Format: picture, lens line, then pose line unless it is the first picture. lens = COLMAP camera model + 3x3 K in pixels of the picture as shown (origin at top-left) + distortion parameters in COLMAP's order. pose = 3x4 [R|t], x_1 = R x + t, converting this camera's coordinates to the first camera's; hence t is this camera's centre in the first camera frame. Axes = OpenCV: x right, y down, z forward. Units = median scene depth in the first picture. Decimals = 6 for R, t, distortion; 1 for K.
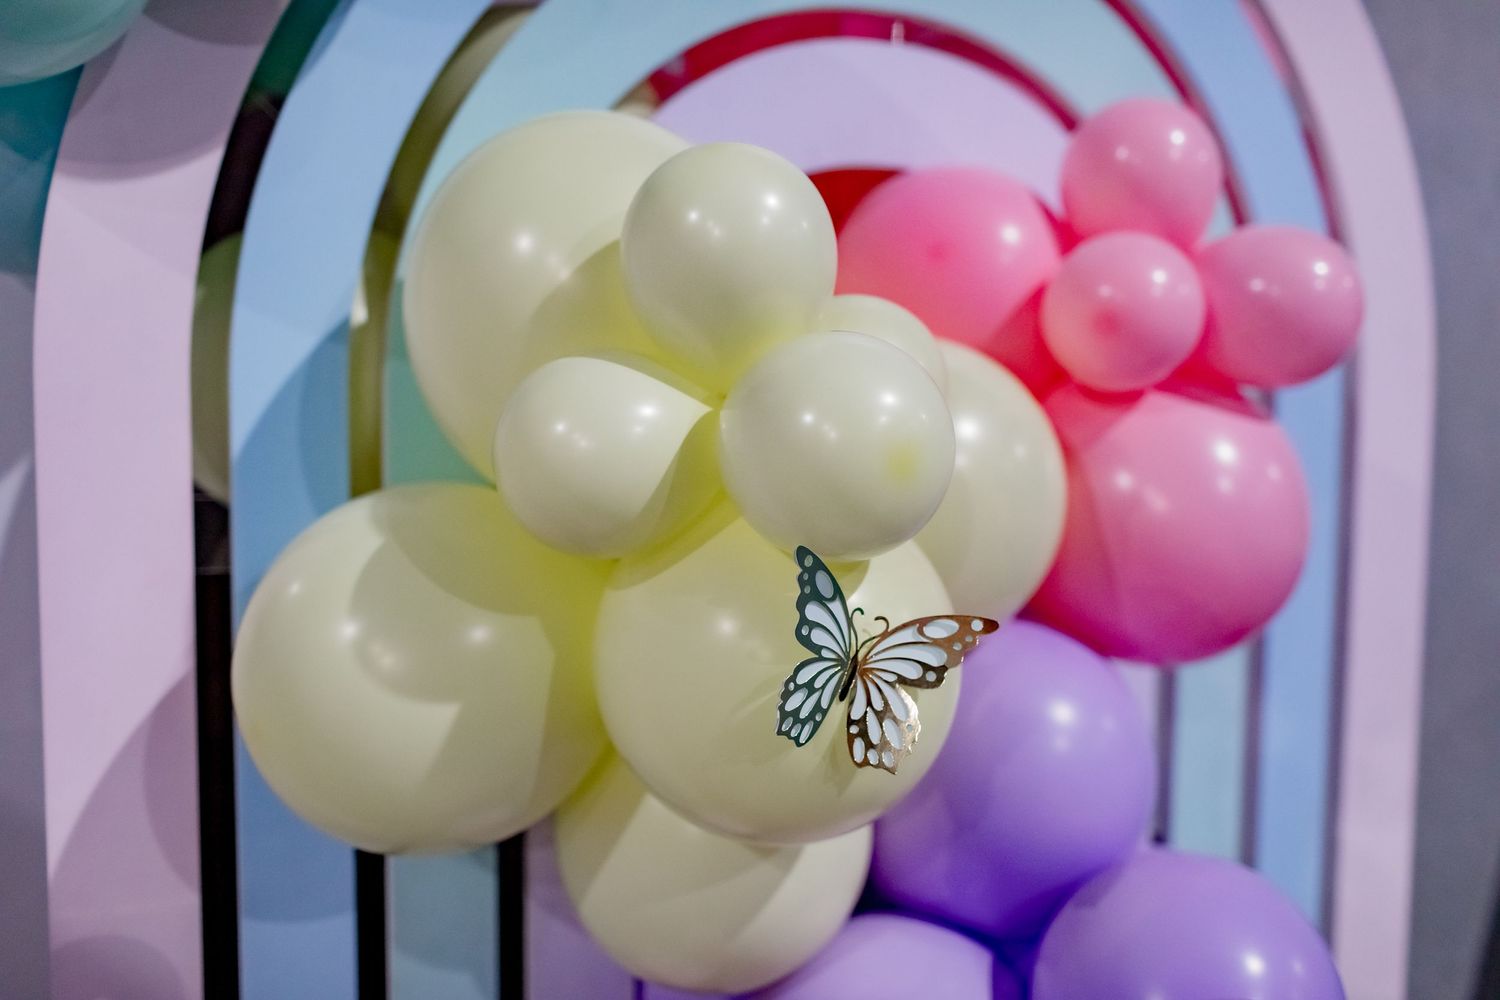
lens RADIAL K [[1452.0, 0, 750.0], [0, 1452.0, 500.0], [0, 0, 1]] dist [0.001029, 0.000166]
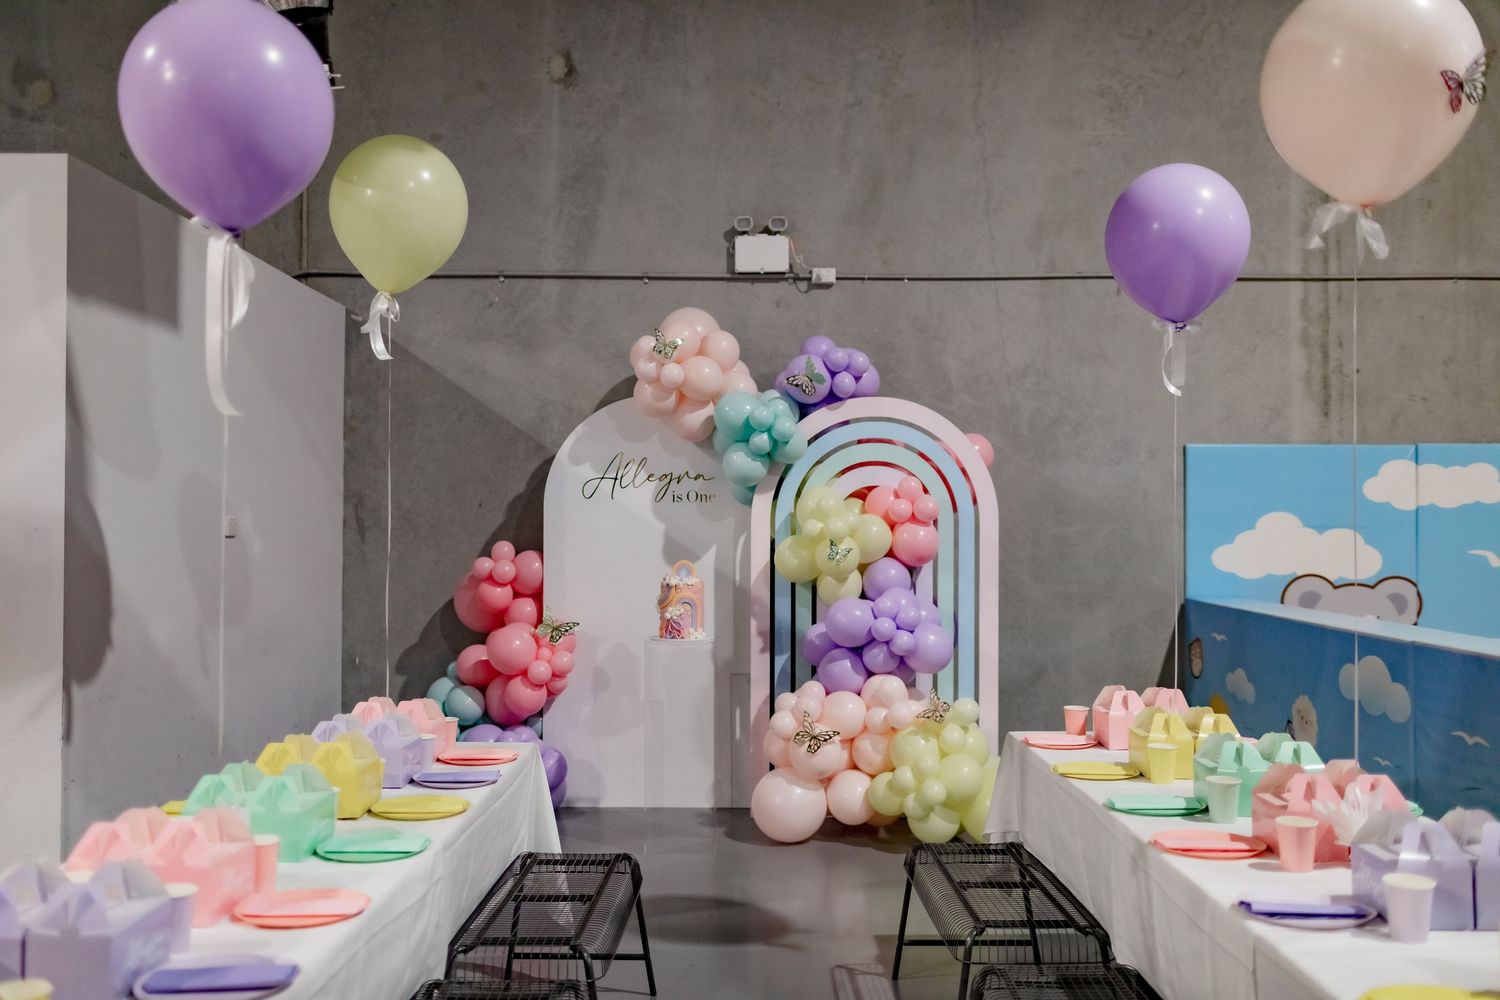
lens RADIAL K [[1452.0, 0, 750.0], [0, 1452.0, 500.0], [0, 0, 1]] dist [0.001029, 0.000166]
pose [[0.927467, -0.006362, -0.373851, 2.338633], [-0.022445, 0.997105, -0.072652, 0.357878], [0.373231, 0.075773, 0.924639, -6.023942]]
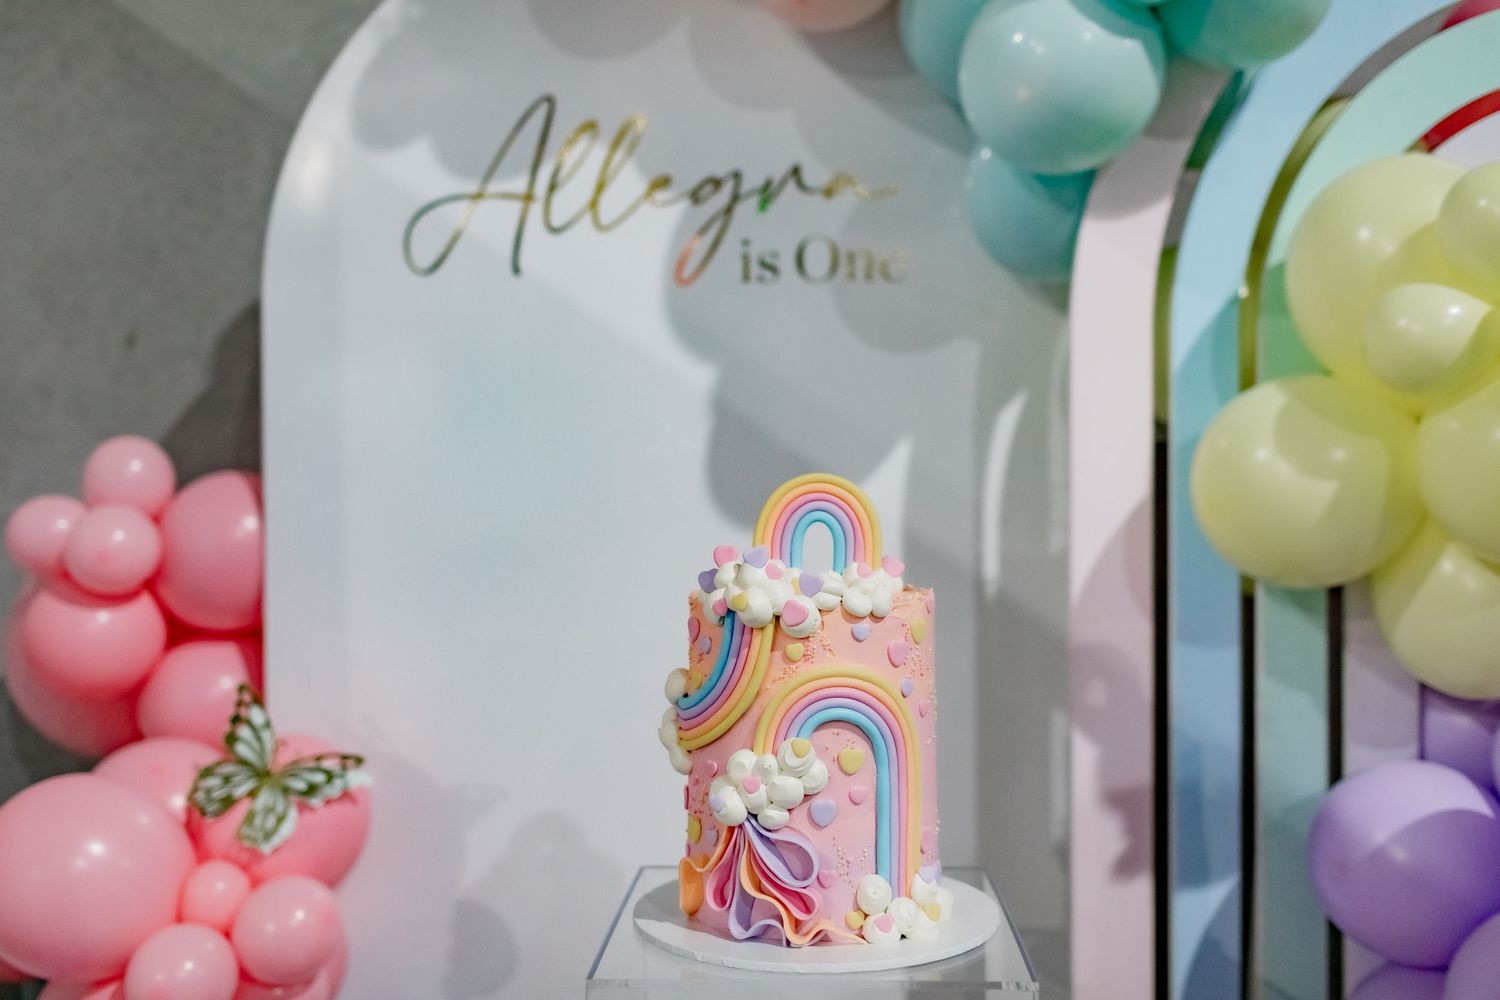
lens RADIAL K [[1452.0, 0, 750.0], [0, 1452.0, 500.0], [0, 0, 1]] dist [0.001029, 0.000166]
pose [[0.912401, -0.009268, -0.409193, -0.108462], [-0.017222, 0.997989, -0.061004, 0.246955], [0.408936, 0.062707, 0.910406, -0.828251]]
